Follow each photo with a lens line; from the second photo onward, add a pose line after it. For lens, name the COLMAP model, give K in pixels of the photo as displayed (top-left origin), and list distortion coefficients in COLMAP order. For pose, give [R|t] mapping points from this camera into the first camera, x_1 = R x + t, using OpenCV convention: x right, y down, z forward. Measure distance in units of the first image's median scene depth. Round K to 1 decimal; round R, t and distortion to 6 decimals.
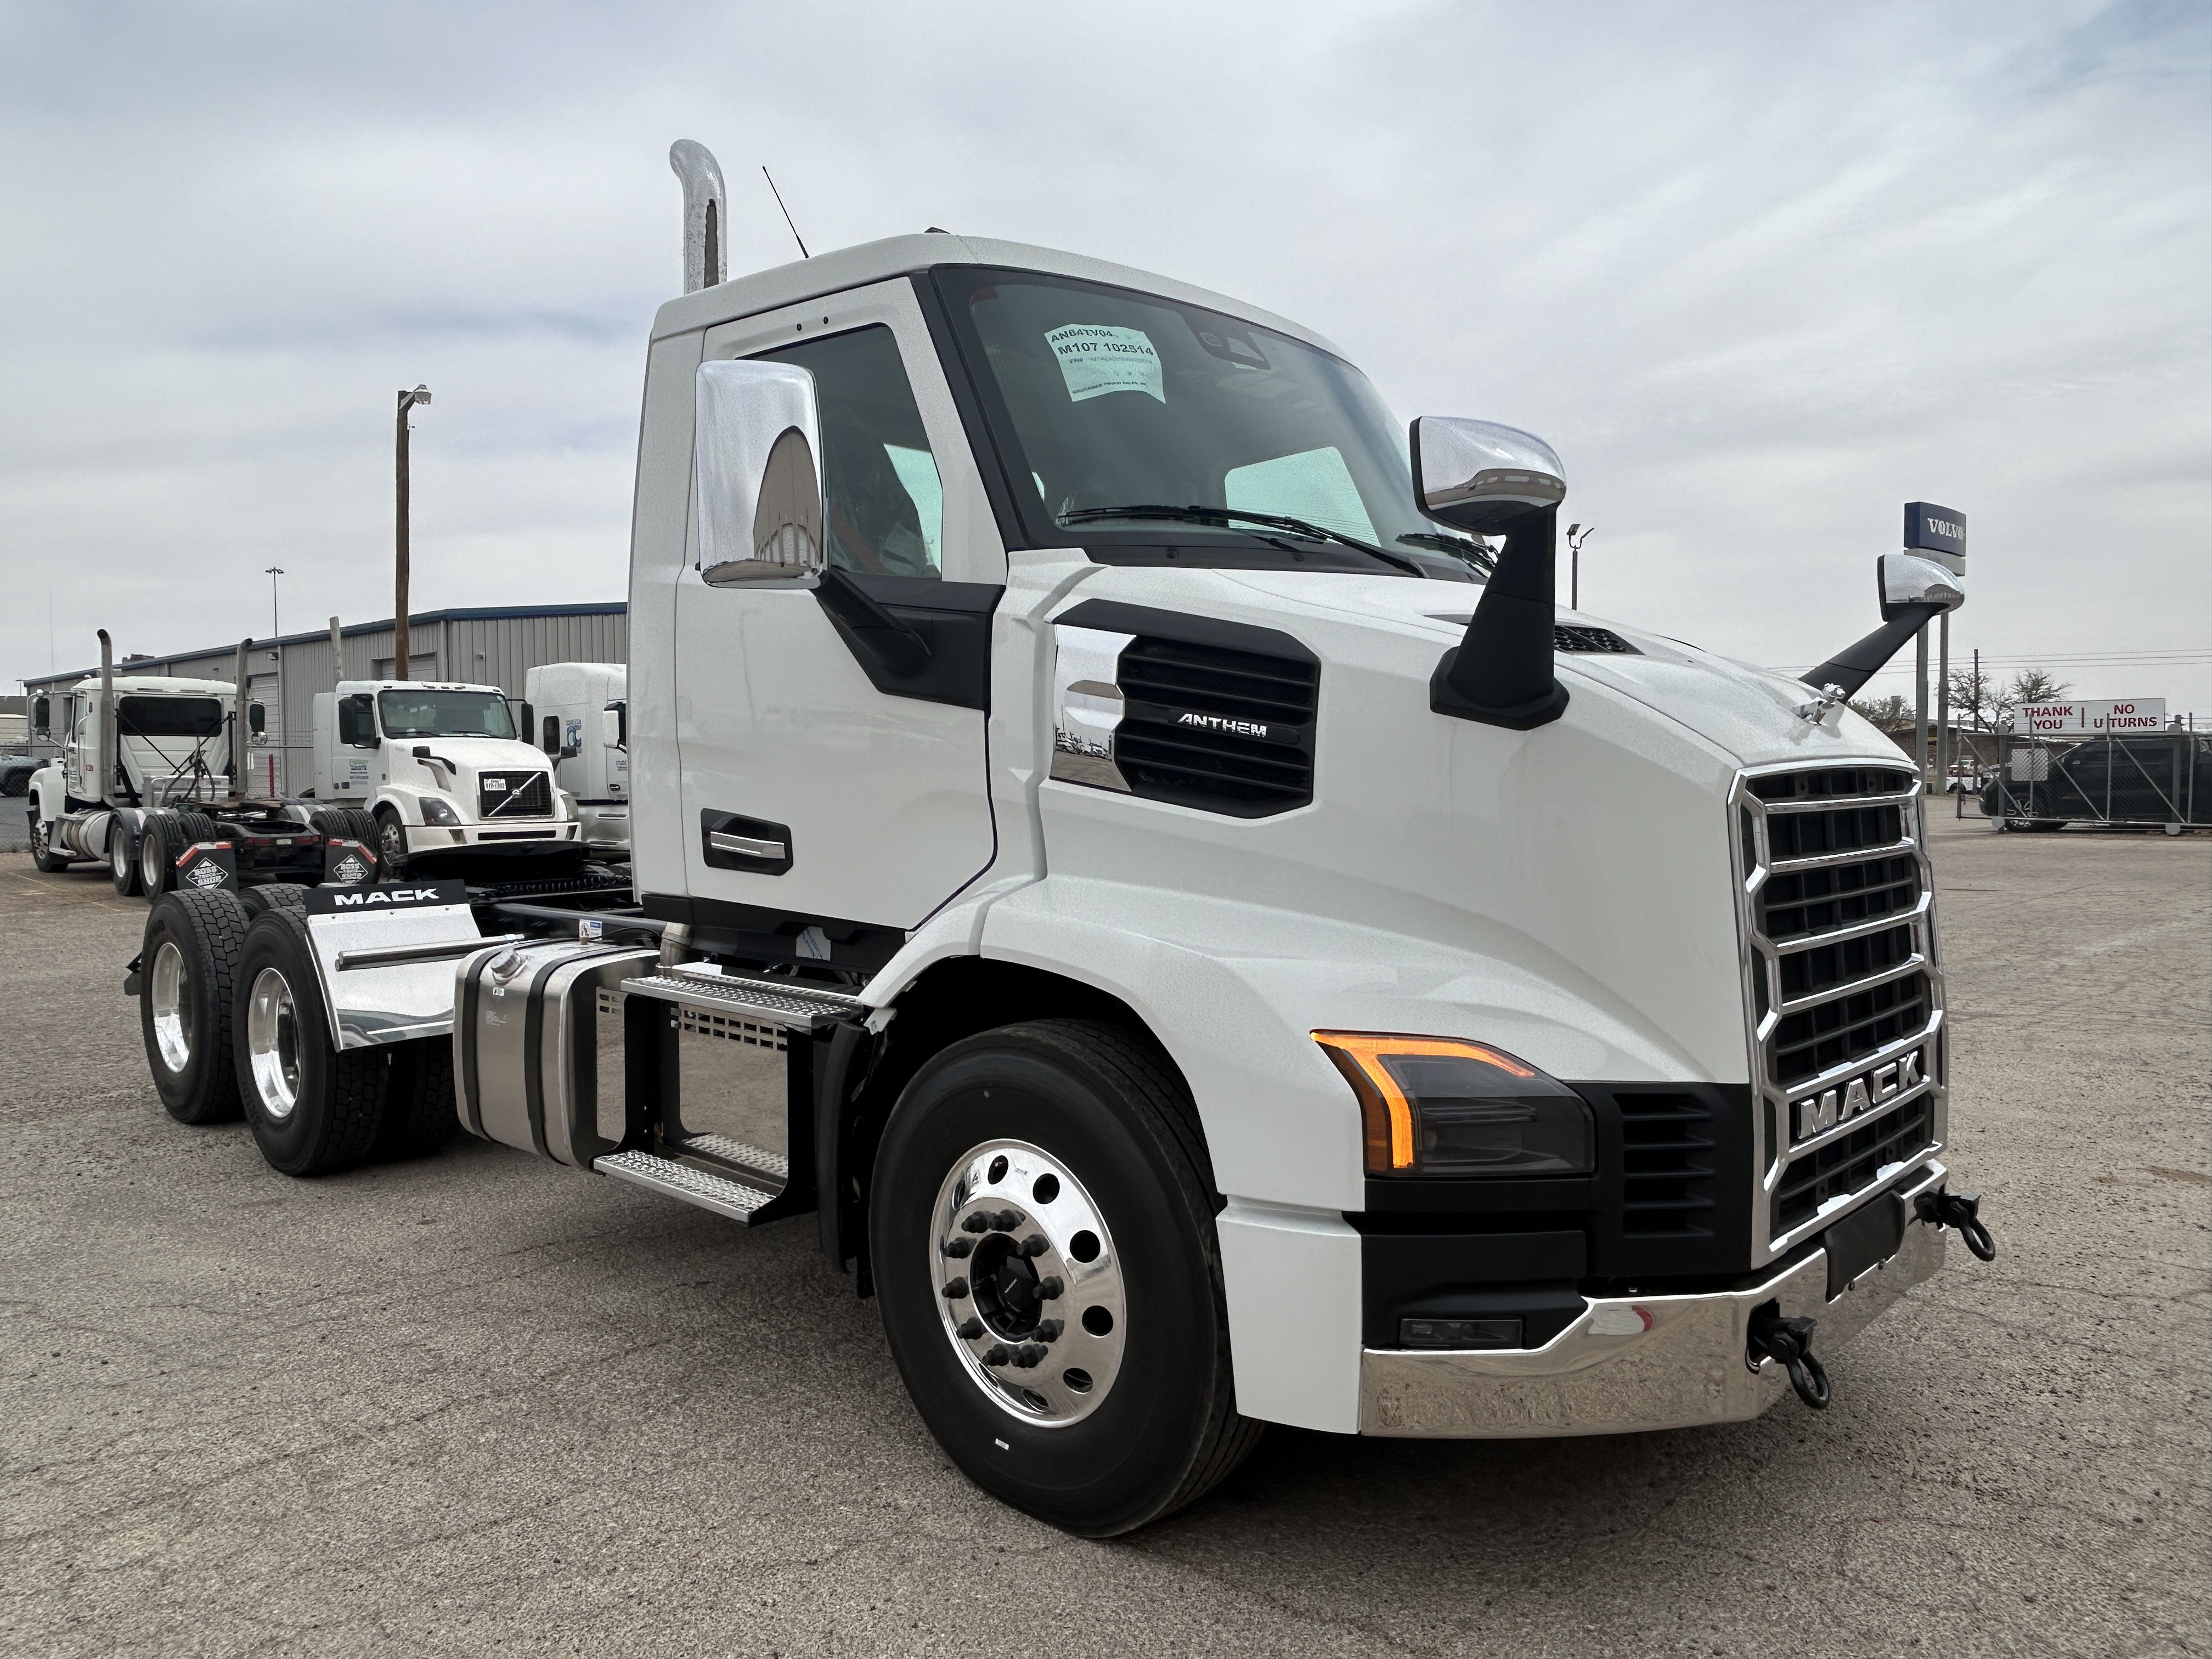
lens RADIAL K [[1532.0, 0, 1076.8], [0, 1532.0, 838.2], [0, 0, 1]] dist [0.005584, 0.002608]
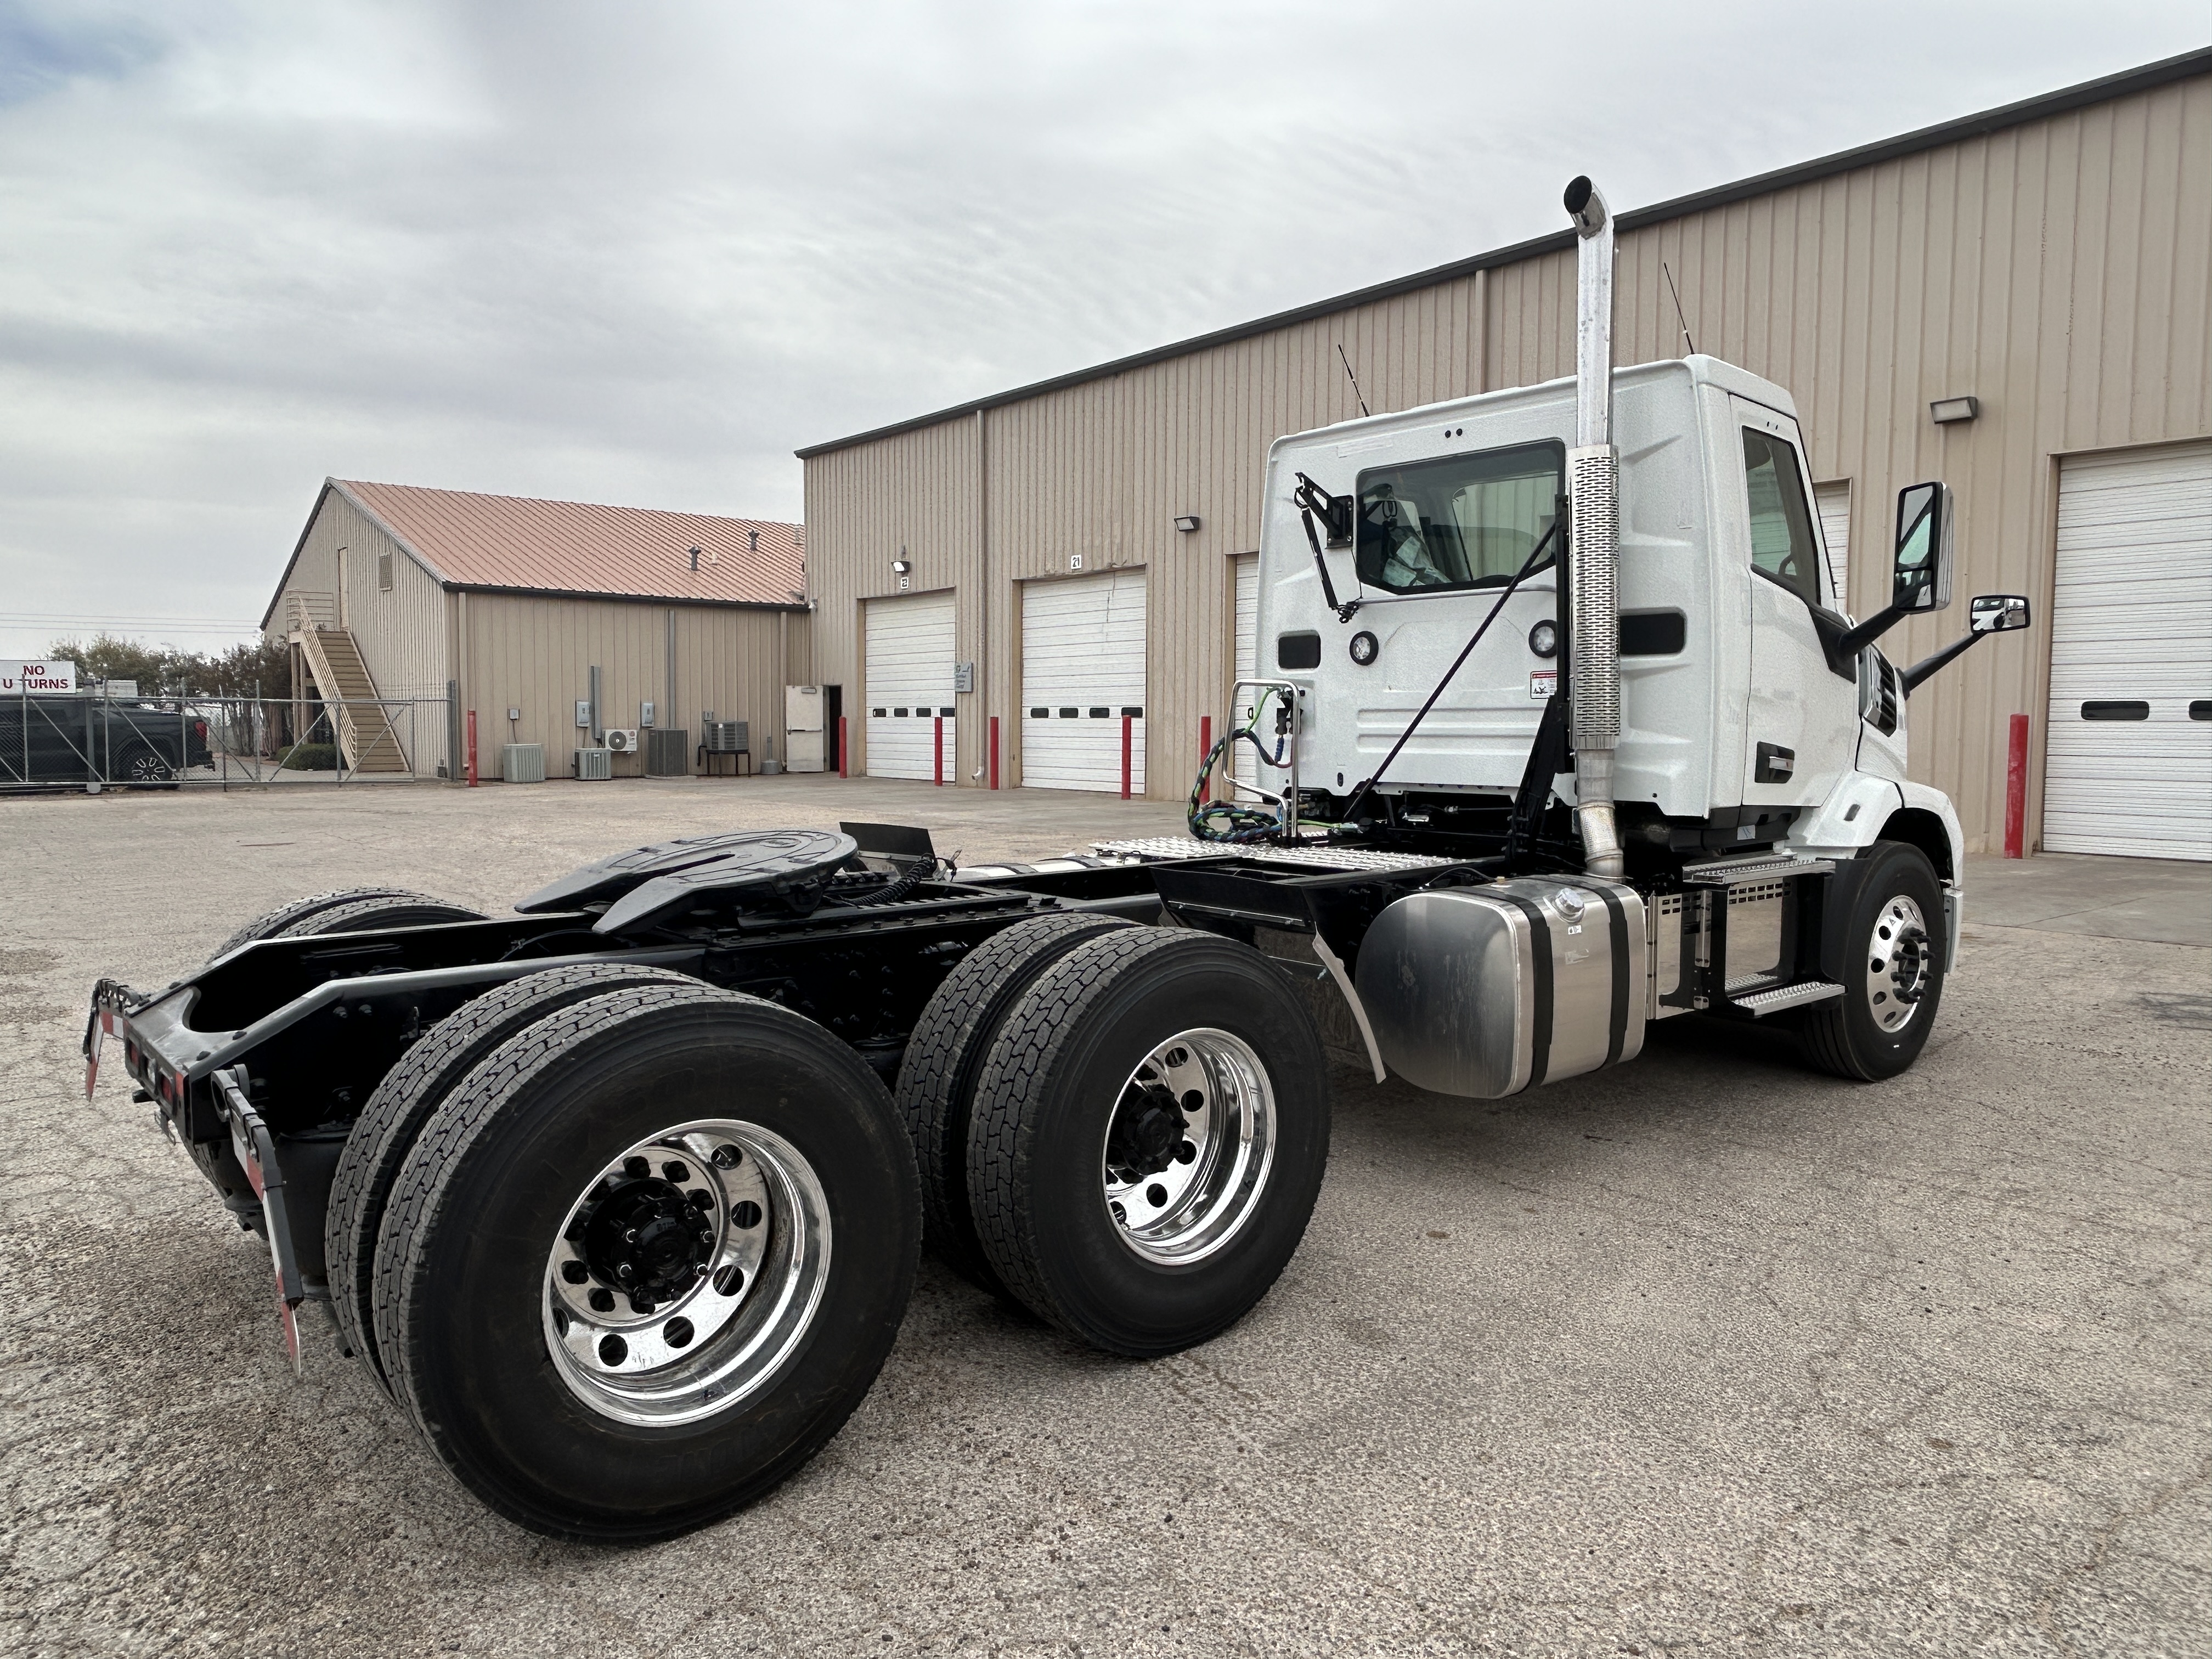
lens RADIAL K [[1526.4, 0, 1106.0], [0, 1526.4, 829.5], [0, 0, 1]] dist [0.023767, -0.024191]
pose [[0.095445, -0.065960, 0.993247, -1.779502], [0.048806, 0.996912, 0.061513, -0.057660], [-0.994238, 0.042606, 0.098369, 1.509013]]
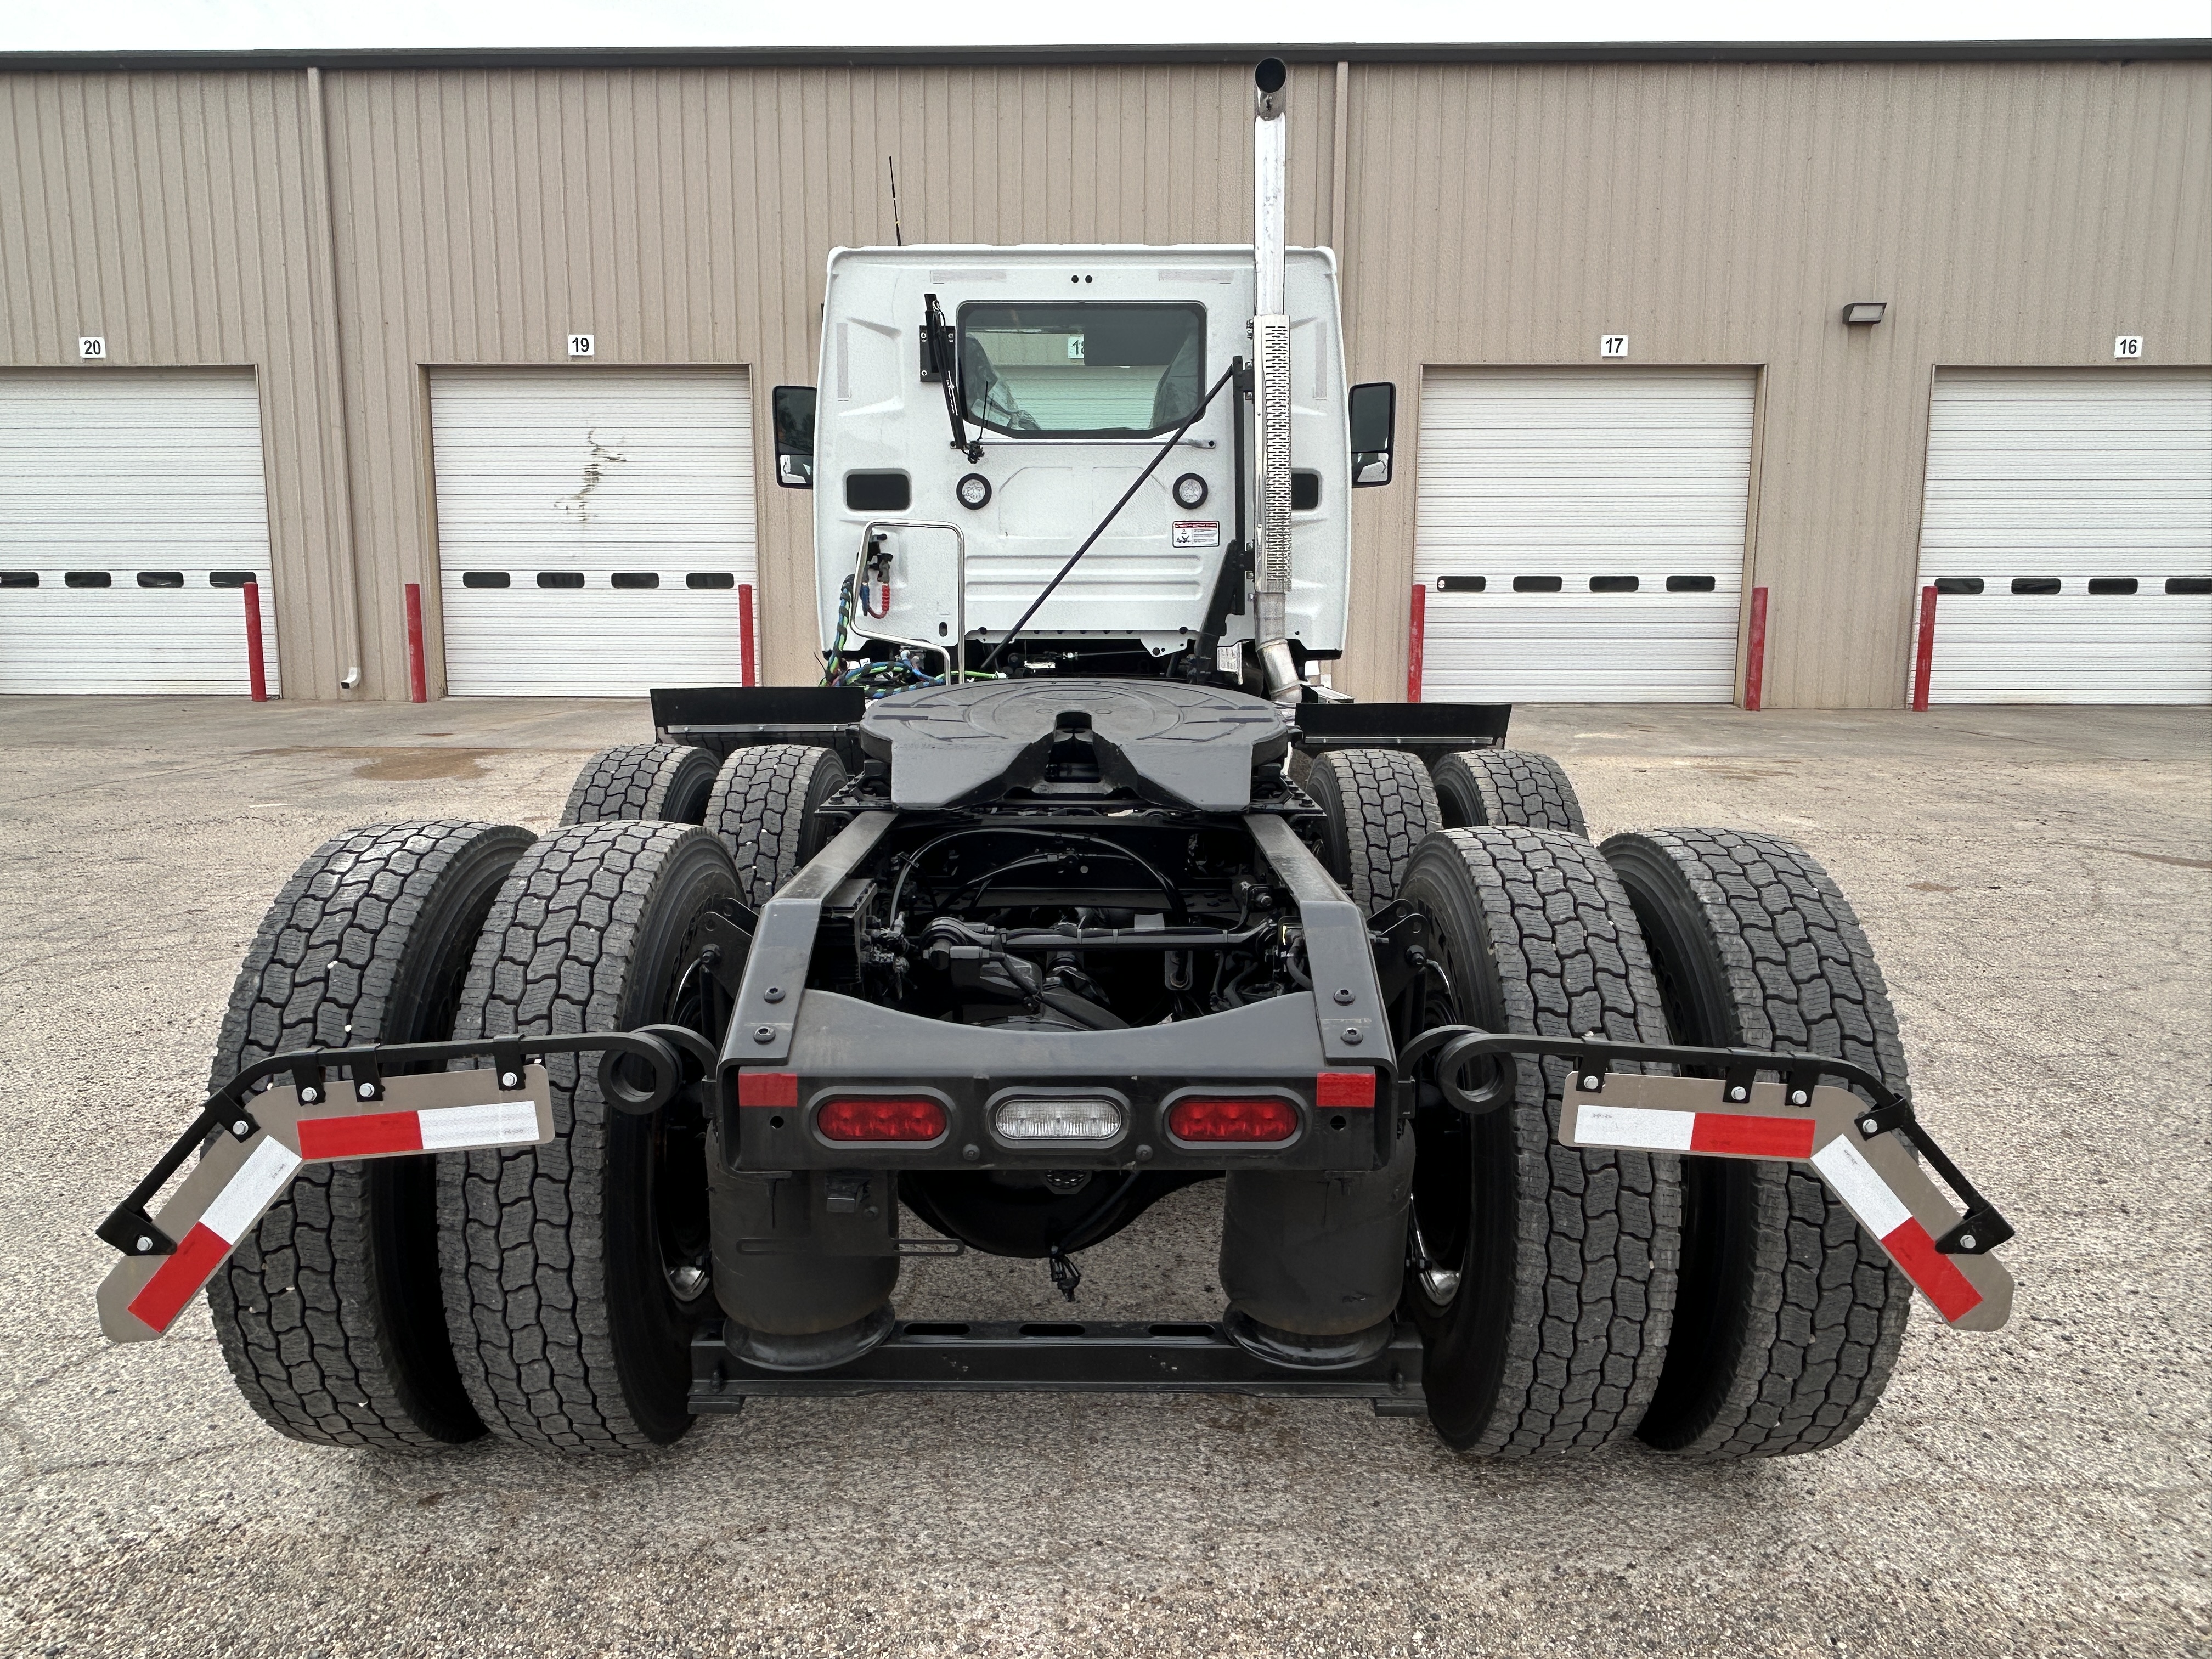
lens RADIAL K [[1491.9, 0, 1106.0], [0, 1491.9, 829.5], [0, 0, 1]] dist [0.006039, 0.000730]
pose [[-0.704658, -0.102674, 0.702079, -1.309288], [0.038007, 0.982593, 0.181844, -0.069791], [-0.708529, 0.154822, -0.688489, 2.445421]]
